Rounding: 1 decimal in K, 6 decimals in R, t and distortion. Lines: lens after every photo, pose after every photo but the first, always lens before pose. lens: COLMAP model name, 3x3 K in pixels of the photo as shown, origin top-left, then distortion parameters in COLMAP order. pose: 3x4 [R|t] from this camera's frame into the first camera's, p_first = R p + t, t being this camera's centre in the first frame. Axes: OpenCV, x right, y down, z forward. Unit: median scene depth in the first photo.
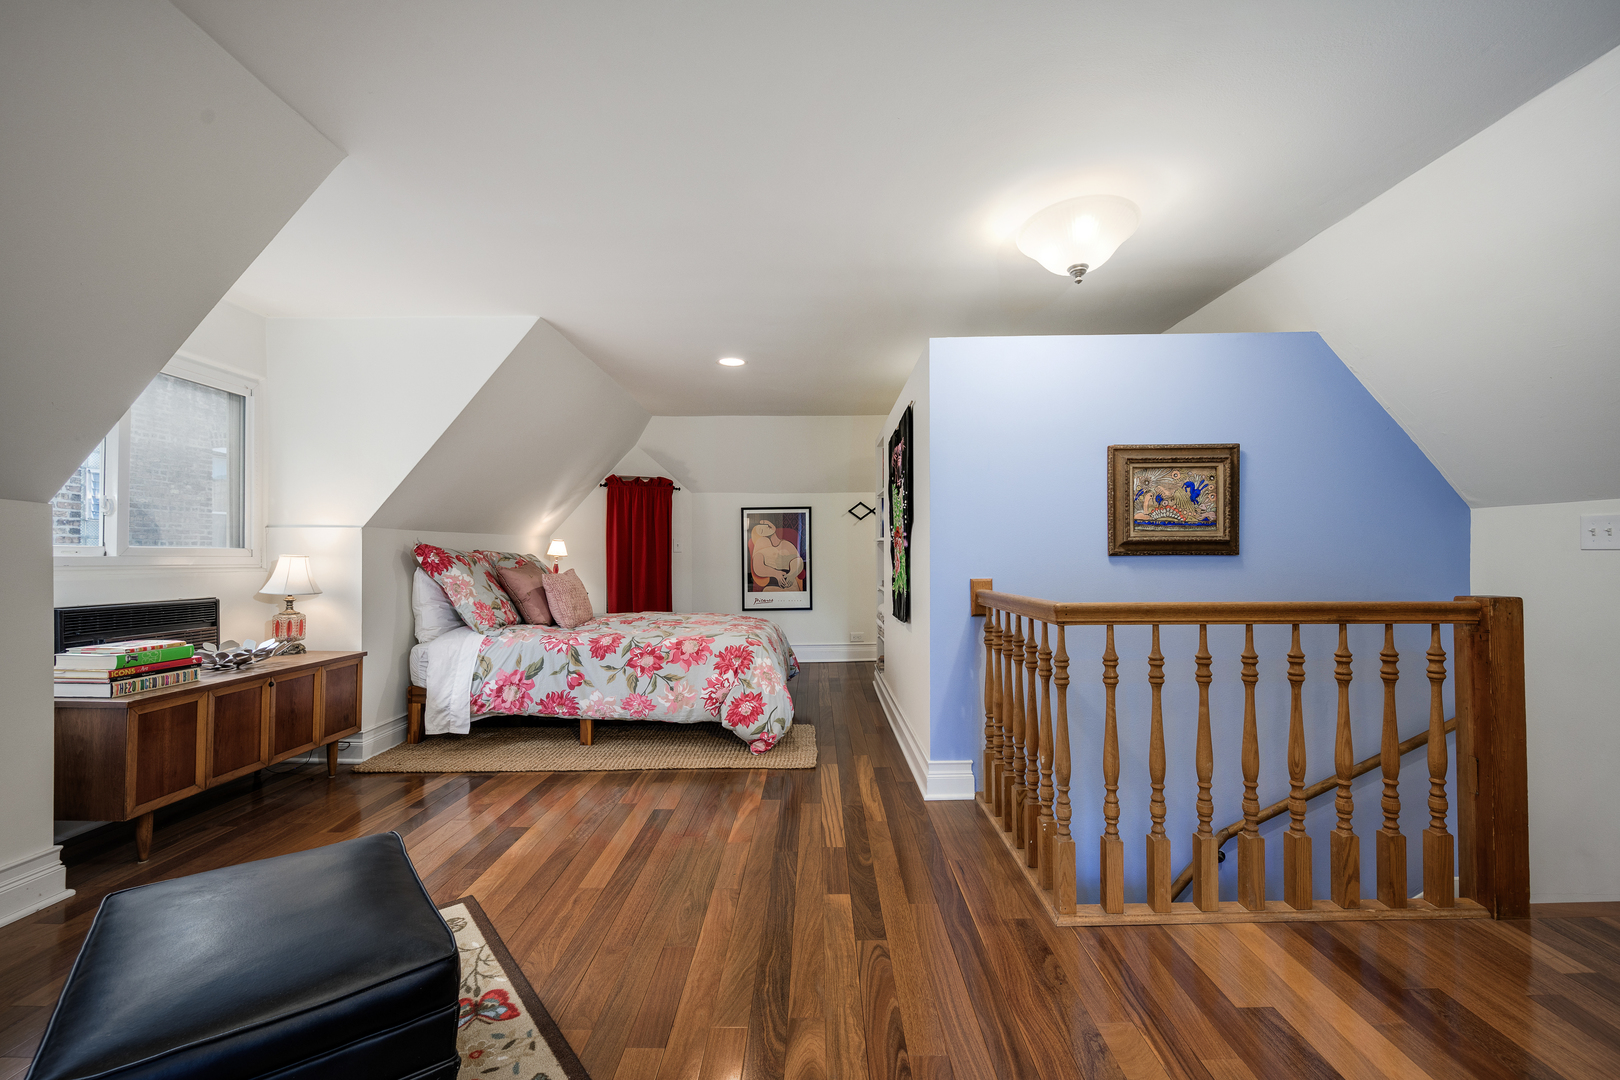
lens RADIAL K [[662.1, 0, 793.6], [0, 662.1, 535.2], [0, 0, 1]] dist [0.000763, 0.000545]
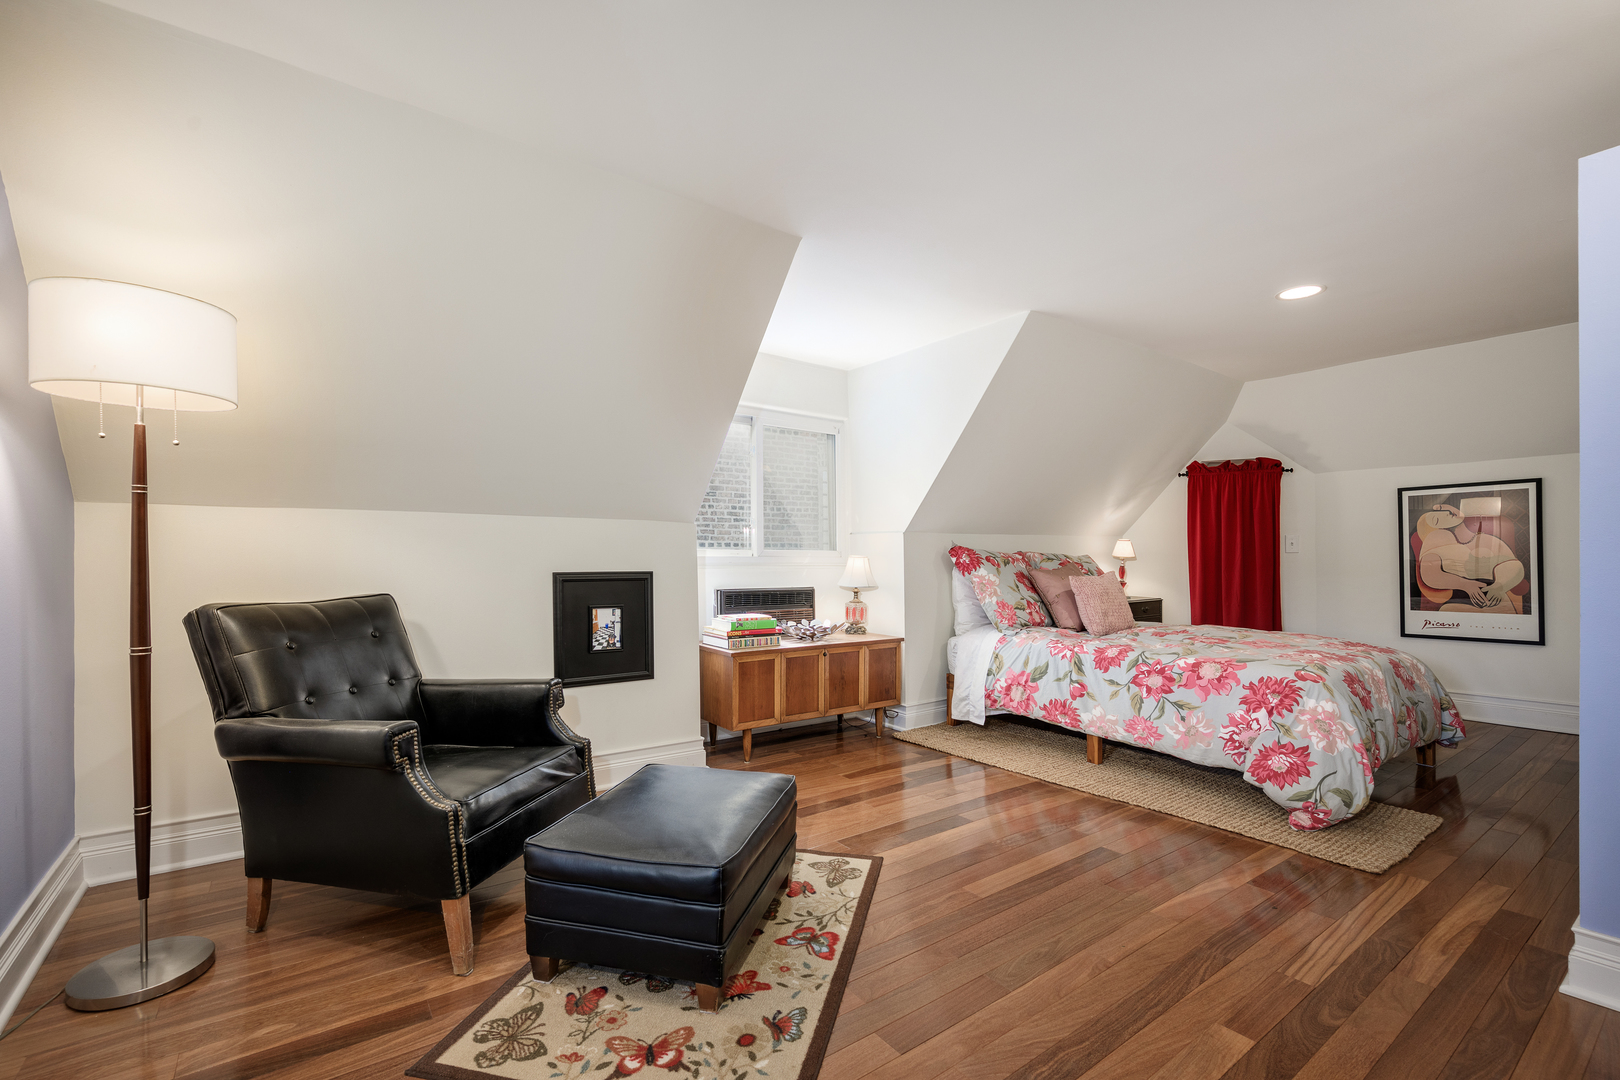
lens RADIAL K [[695.8, 0, 807.4], [0, 695.8, 544.7], [0, 0, 1]] dist [-0.001905, 0.000213]
pose [[0.607329, -0.012160, -0.794358, 0.228750], [0.022744, 0.999739, 0.002086, 0.003863], [0.794125, -0.019334, 0.607447, 0.113504]]
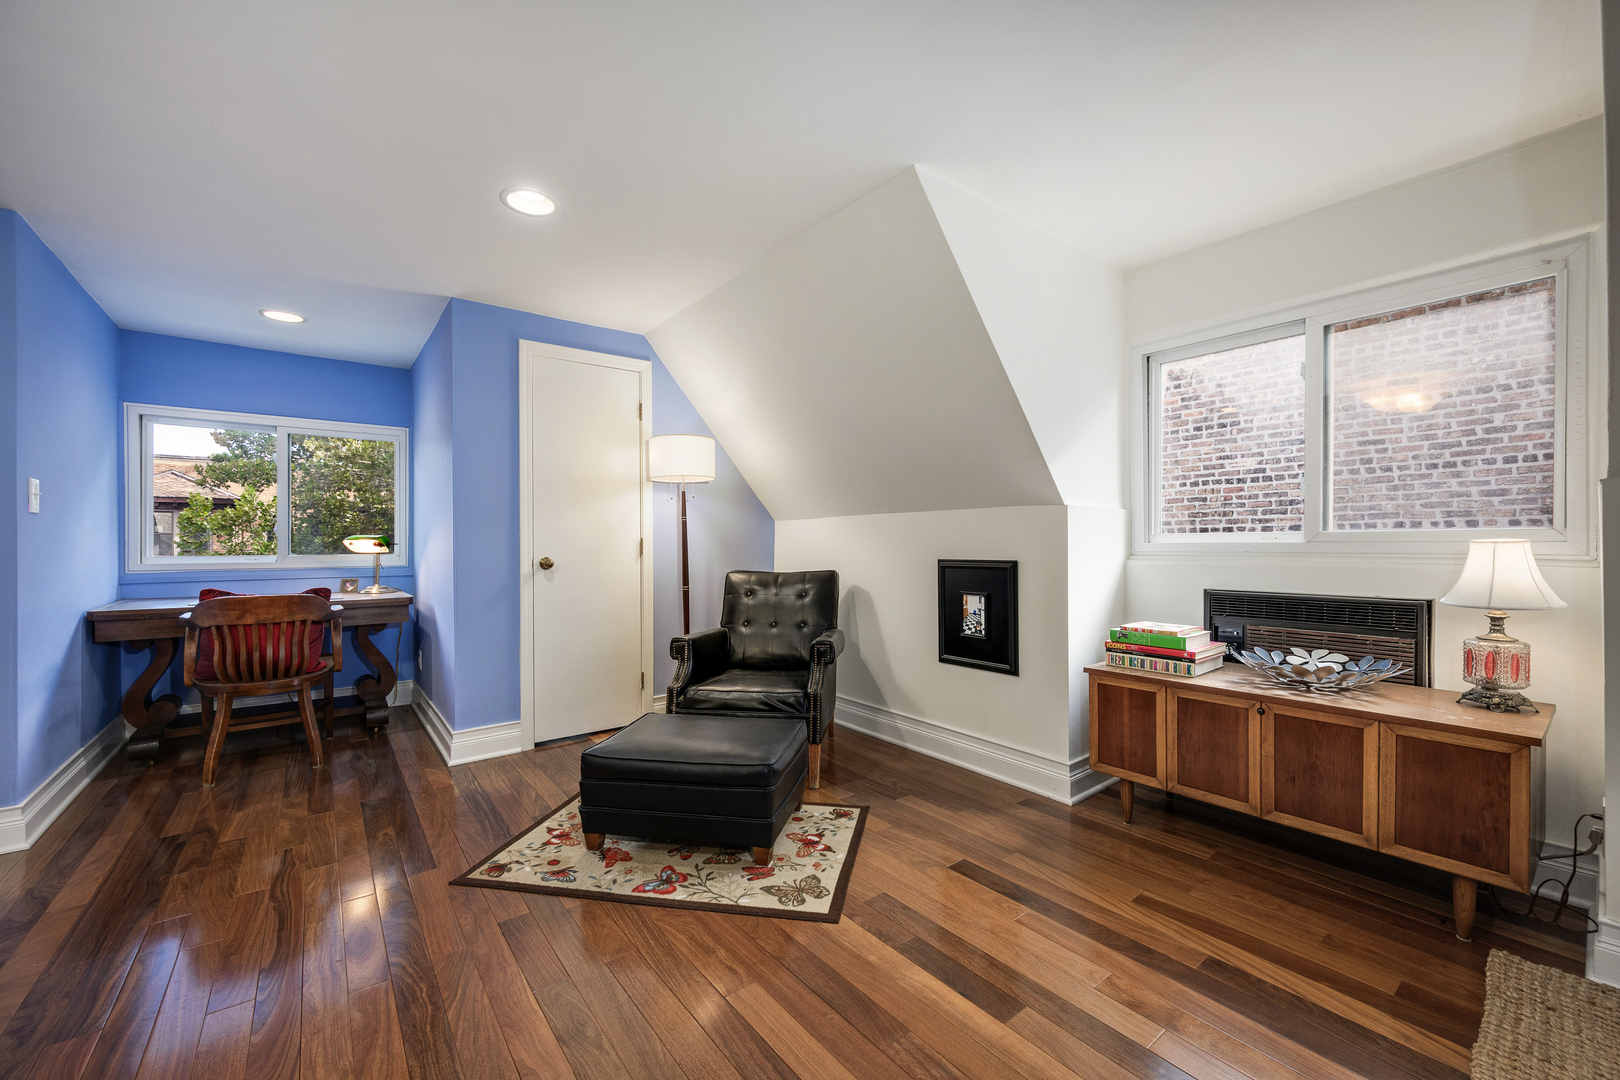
lens RADIAL K [[638.6, 0, 818.0], [0, 638.6, 553.4], [0, 0, 1]] dist [-0.005551, 0.000125]
pose [[-0.763321, 0.013204, -0.645885, 0.052005], [0.026817, 0.999577, -0.011259, 0.031461], [0.645463, -0.025915, -0.763352, 0.988374]]
